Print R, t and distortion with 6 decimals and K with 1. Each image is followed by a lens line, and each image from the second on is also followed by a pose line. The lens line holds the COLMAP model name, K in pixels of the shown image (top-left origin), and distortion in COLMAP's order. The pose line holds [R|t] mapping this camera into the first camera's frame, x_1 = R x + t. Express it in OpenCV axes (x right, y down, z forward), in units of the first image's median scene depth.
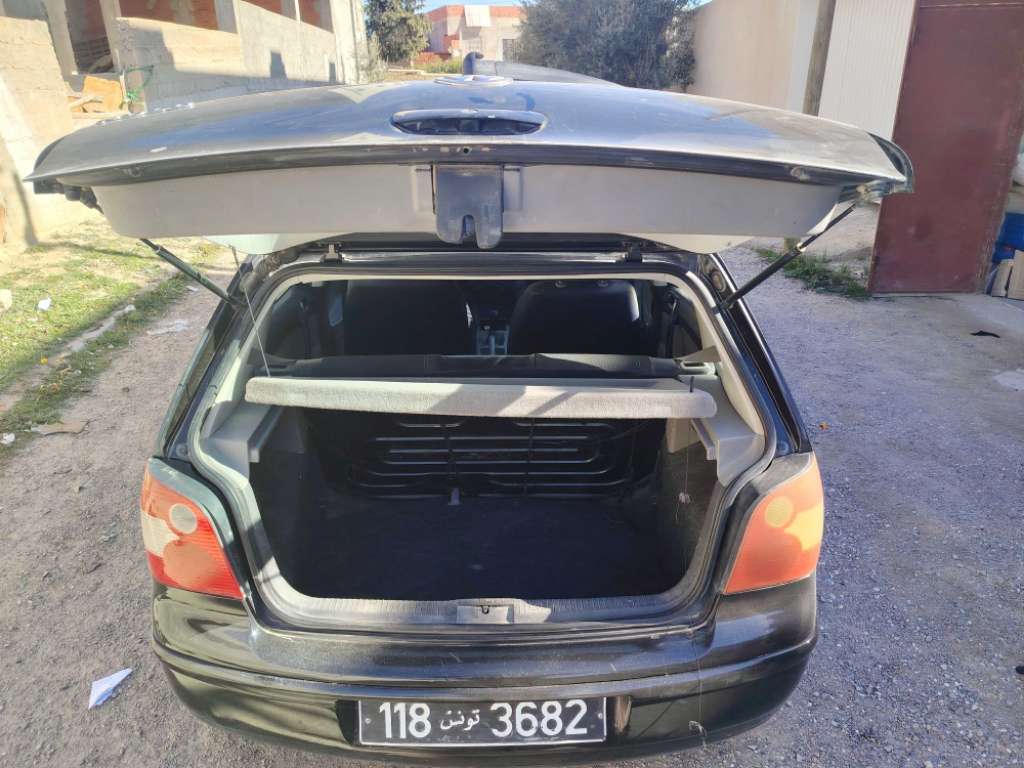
lens RADIAL K [[727.1, 0, 512.0], [0, 727.1, 384.0], [0, 0, 1]] dist [0.006851, -0.003324]
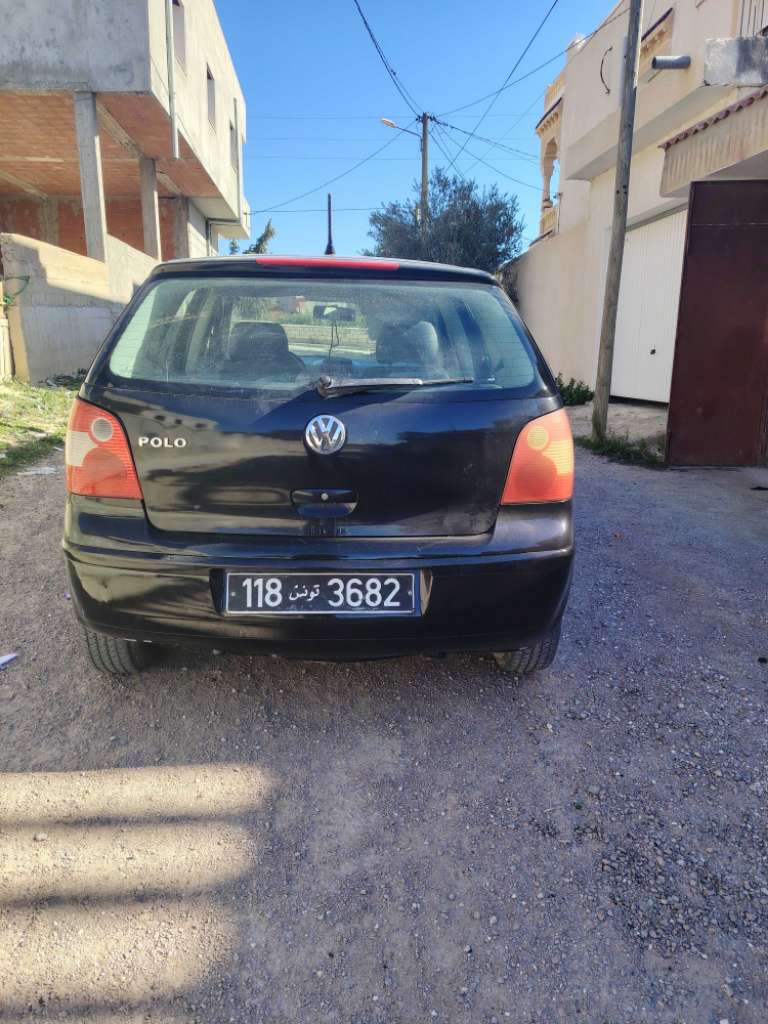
lens RADIAL K [[712.3, 0, 384.0], [0, 712.3, 512.0], [0, 0, 1]] dist [0.111502, -0.180711]
pose [[0.998915, 0.016272, 0.043642, 0.014293], [-0.009132, 0.987226, -0.159063, 0.519101], [-0.045673, 0.158492, 0.986303, -0.308263]]
